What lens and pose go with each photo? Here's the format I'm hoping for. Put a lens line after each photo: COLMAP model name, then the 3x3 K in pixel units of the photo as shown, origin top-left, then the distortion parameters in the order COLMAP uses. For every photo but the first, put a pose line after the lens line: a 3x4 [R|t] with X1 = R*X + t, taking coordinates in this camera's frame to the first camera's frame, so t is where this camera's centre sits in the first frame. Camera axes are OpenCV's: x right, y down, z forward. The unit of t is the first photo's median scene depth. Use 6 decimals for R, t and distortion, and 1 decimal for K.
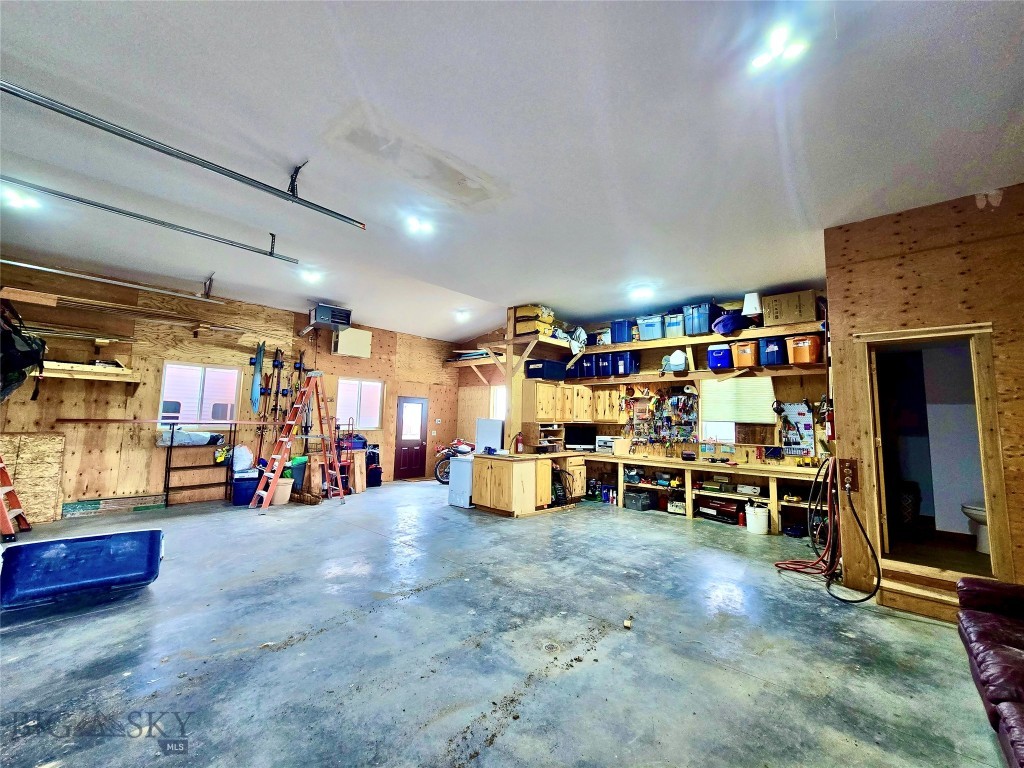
lens RADIAL K [[422.0, 0, 514.3], [0, 422.0, 375.3], [0, 0, 1]] dist [-0.001183, 0.000897]
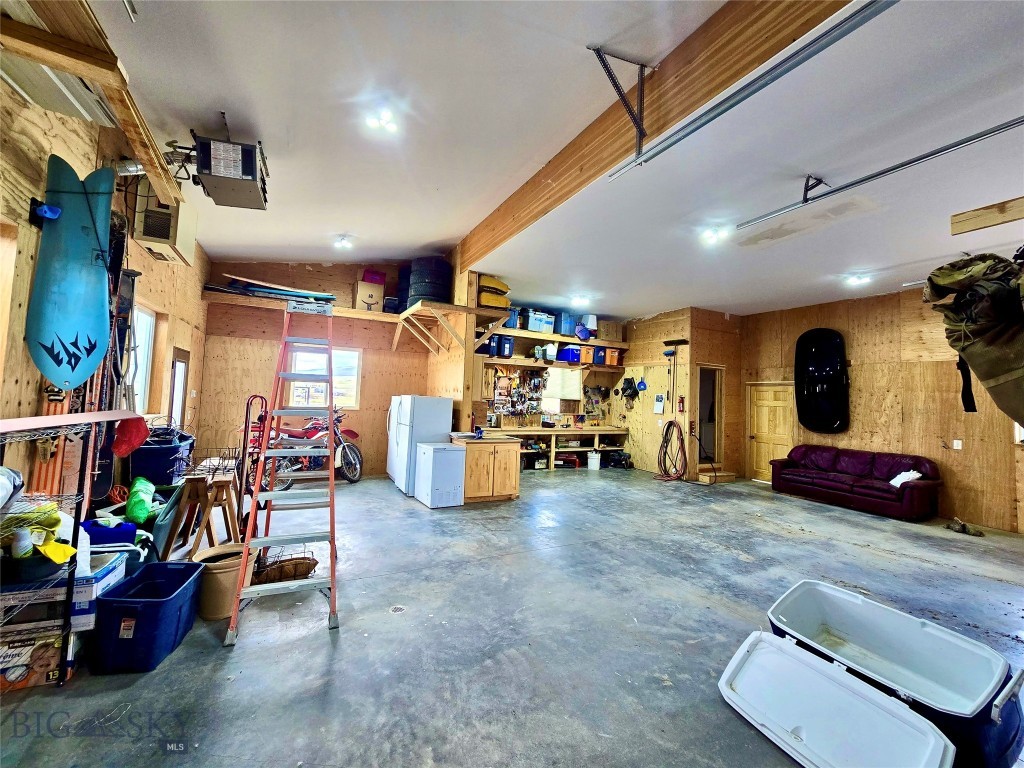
lens RADIAL K [[422.0, 0, 514.3], [0, 422.0, 375.3], [0, 0, 1]] dist [-0.001183, 0.000897]
pose [[0.361612, 0.036257, 0.931623, -0.911074], [-0.129831, 0.991466, 0.011808, 0.037428], [-0.923245, -0.125223, 0.363234, 0.662295]]
